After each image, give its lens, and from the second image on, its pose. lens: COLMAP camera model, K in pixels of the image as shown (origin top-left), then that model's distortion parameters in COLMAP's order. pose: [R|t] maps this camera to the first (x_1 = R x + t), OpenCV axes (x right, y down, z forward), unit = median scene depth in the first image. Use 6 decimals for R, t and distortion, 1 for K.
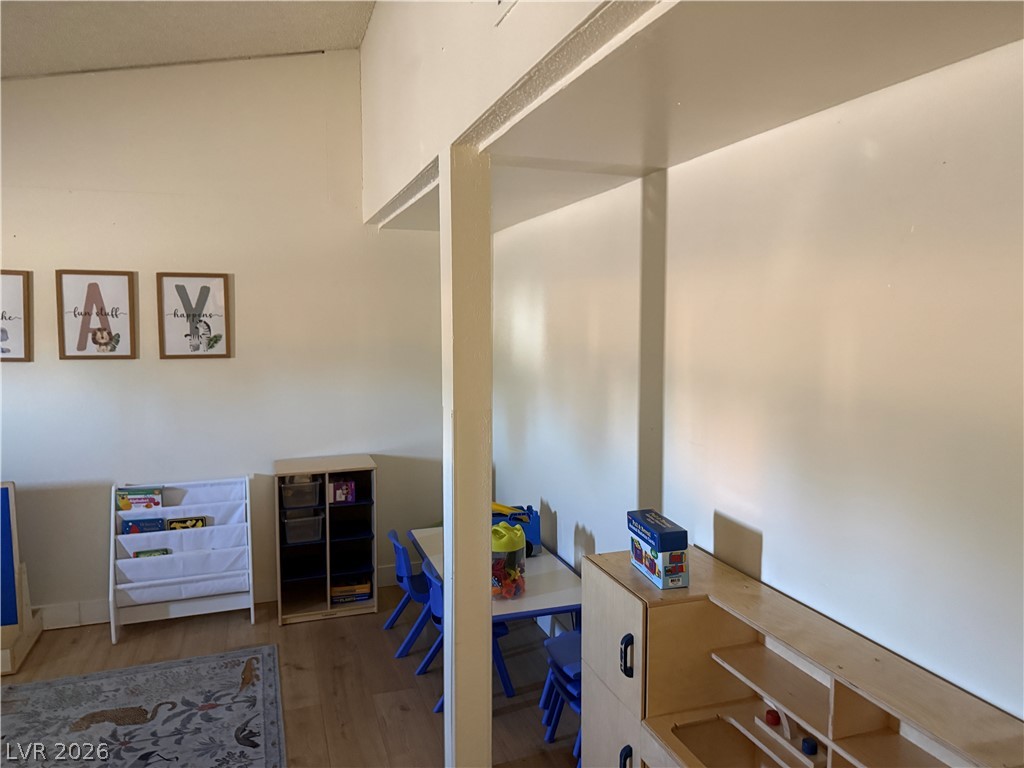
lens RADIAL K [[727.6, 0, 508.6], [0, 727.6, 378.5], [0, 0, 1]] dist [0.093419, -0.109916]
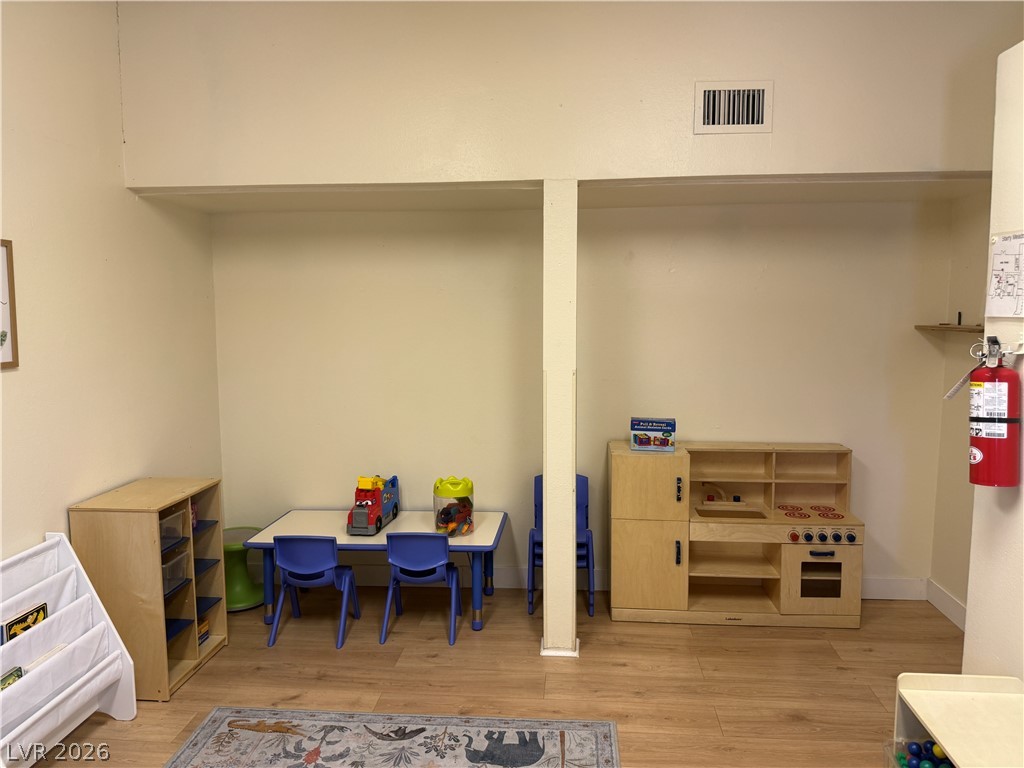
lens RADIAL K [[727.6, 0, 508.6], [0, 727.6, 378.5], [0, 0, 1]] dist [0.093419, -0.109916]
pose [[0.407447, -0.093145, 0.908466, -0.854802], [0.086361, 0.994257, 0.063208, -0.022709], [-0.909136, 0.052702, 0.413151, 0.336066]]
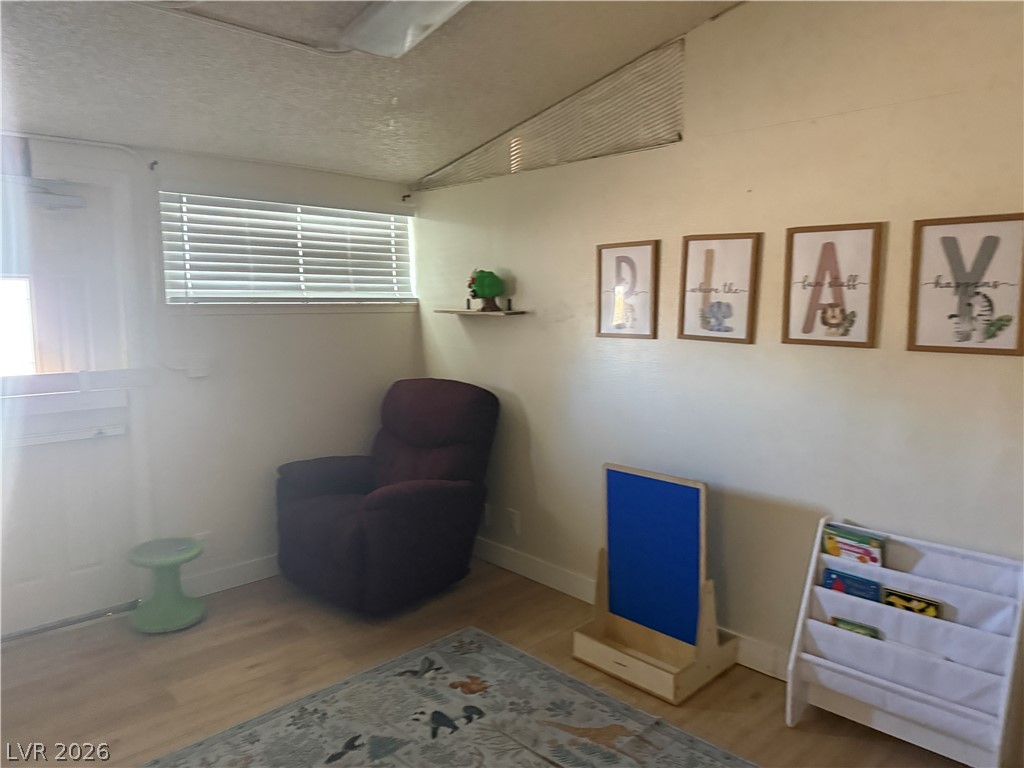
lens RADIAL K [[722.4, 0, 512.0], [0, 722.4, 384.0], [0, 0, 1]] dist [-0.003357, -0.003763]
pose [[0.420332, 0.105126, -0.901260, -0.029572], [-0.082886, 0.993562, 0.077236, -0.017559], [0.903577, 0.042237, 0.426339, 0.406897]]
